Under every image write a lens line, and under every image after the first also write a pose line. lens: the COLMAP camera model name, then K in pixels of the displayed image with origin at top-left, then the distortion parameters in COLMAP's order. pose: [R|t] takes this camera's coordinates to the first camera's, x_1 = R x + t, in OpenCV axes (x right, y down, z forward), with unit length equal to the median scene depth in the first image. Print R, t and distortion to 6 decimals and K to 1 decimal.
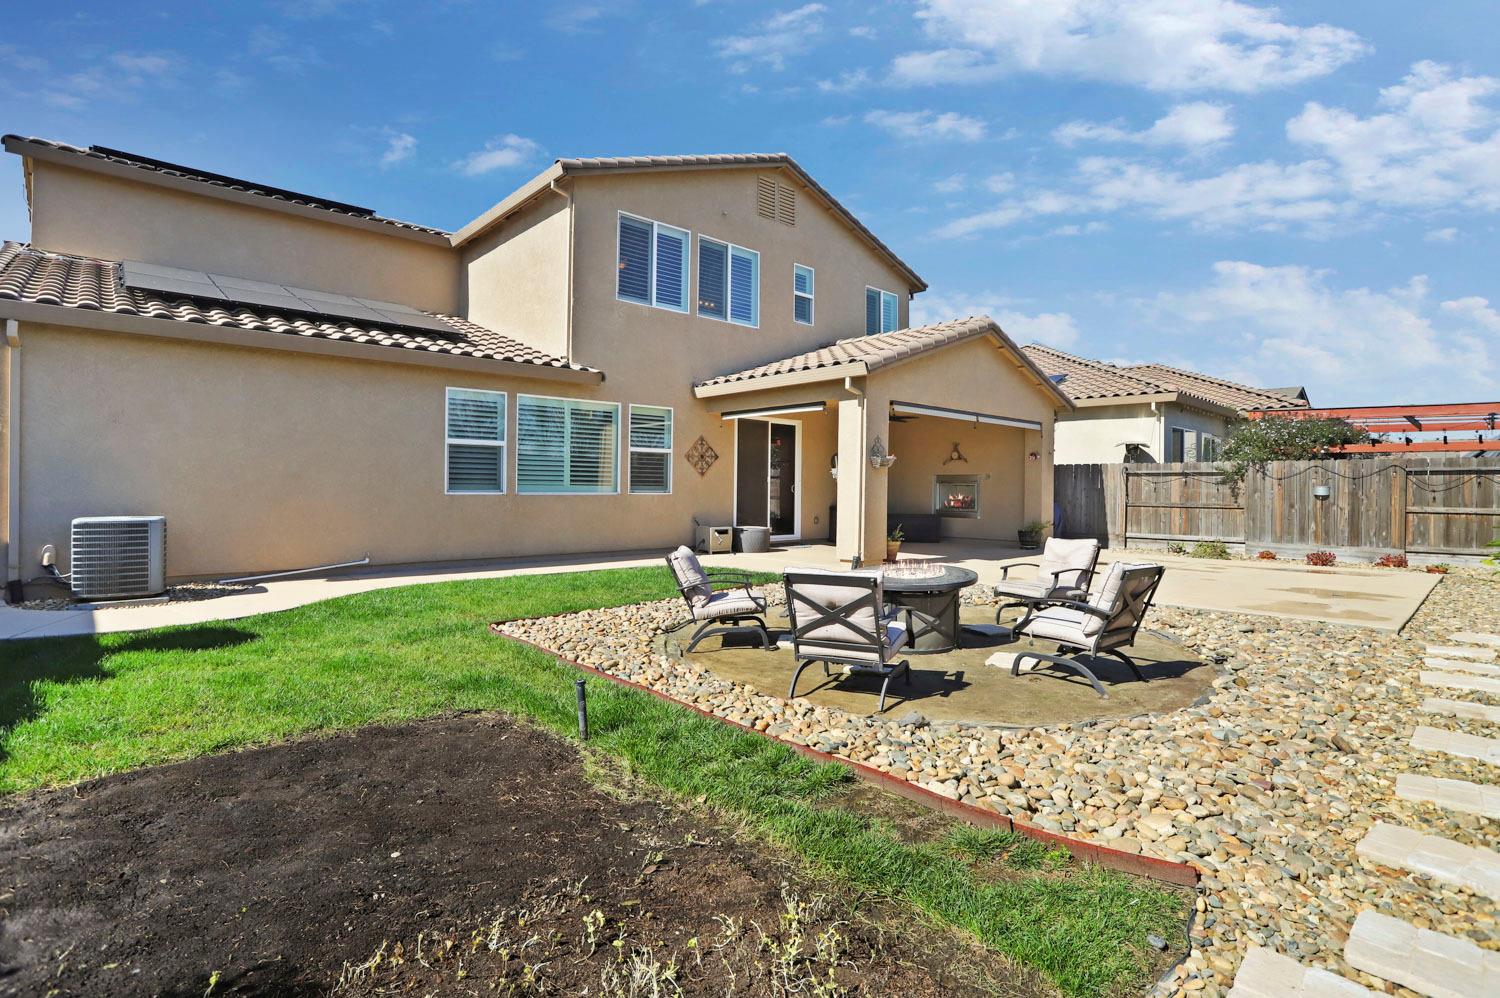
lens RADIAL K [[728.0, 0, 758.9], [0, 728.0, 490.9], [0, 0, 1]] dist [-0.063529, 0.026354]
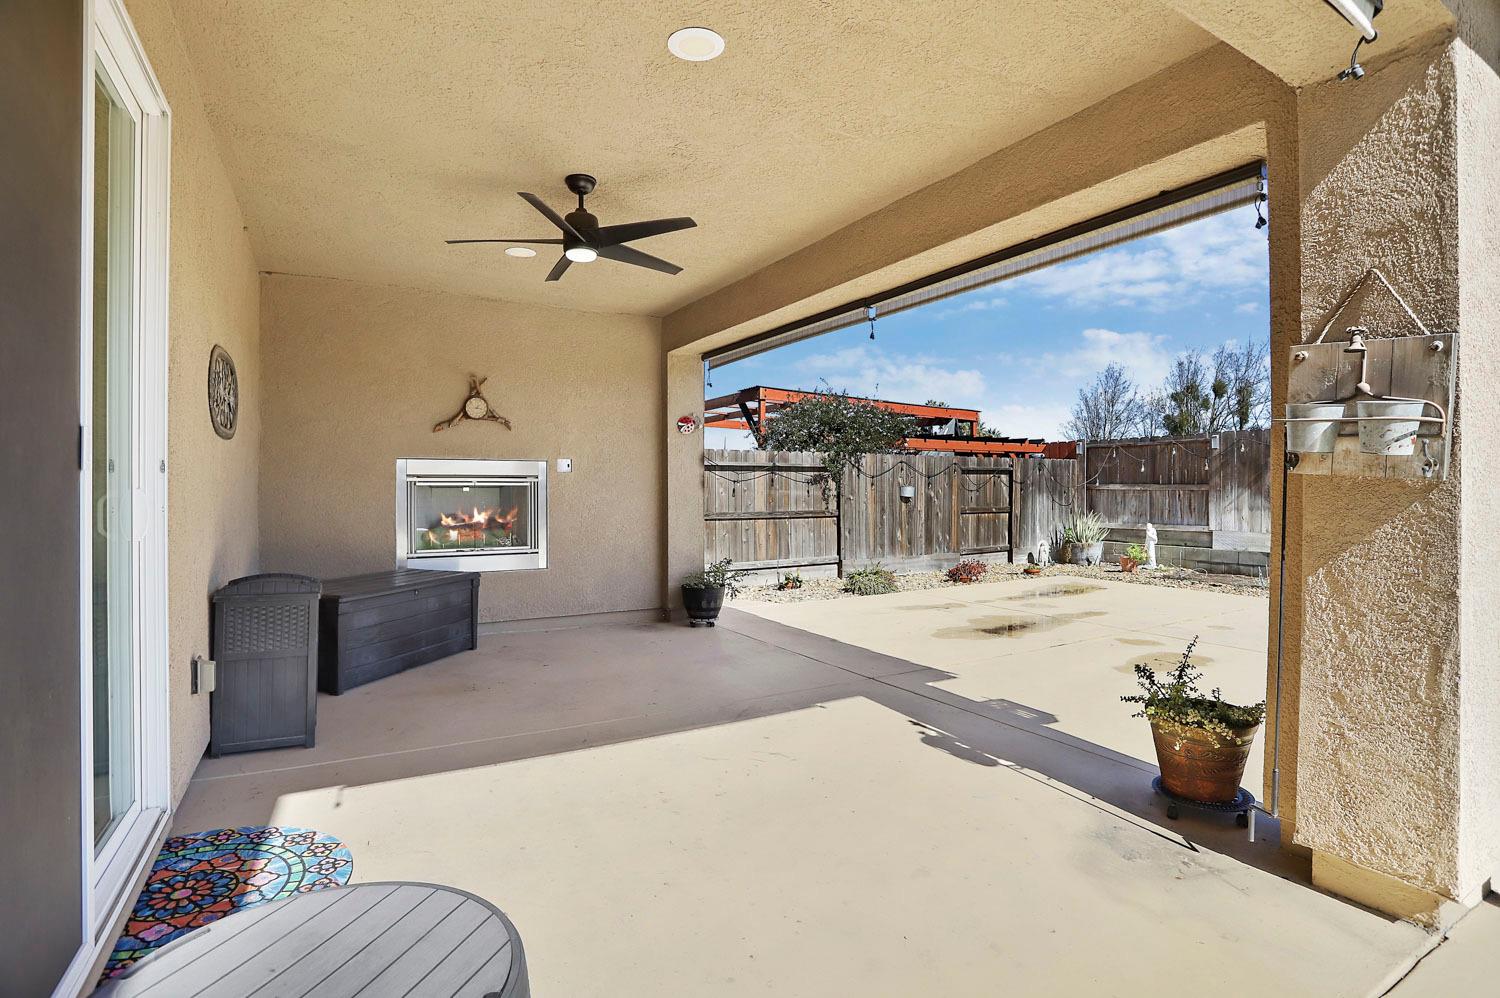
lens RADIAL K [[725.3, 0, 759.0], [0, 725.3, 489.0], [0, 0, 1]] dist [-0.060591, 0.023827]
pose [[0.212215, -0.013197, 0.977134, -0.072498], [0.005003, 0.999910, 0.012418, -0.013252], [-0.977210, 0.002253, 0.212262, 0.906992]]
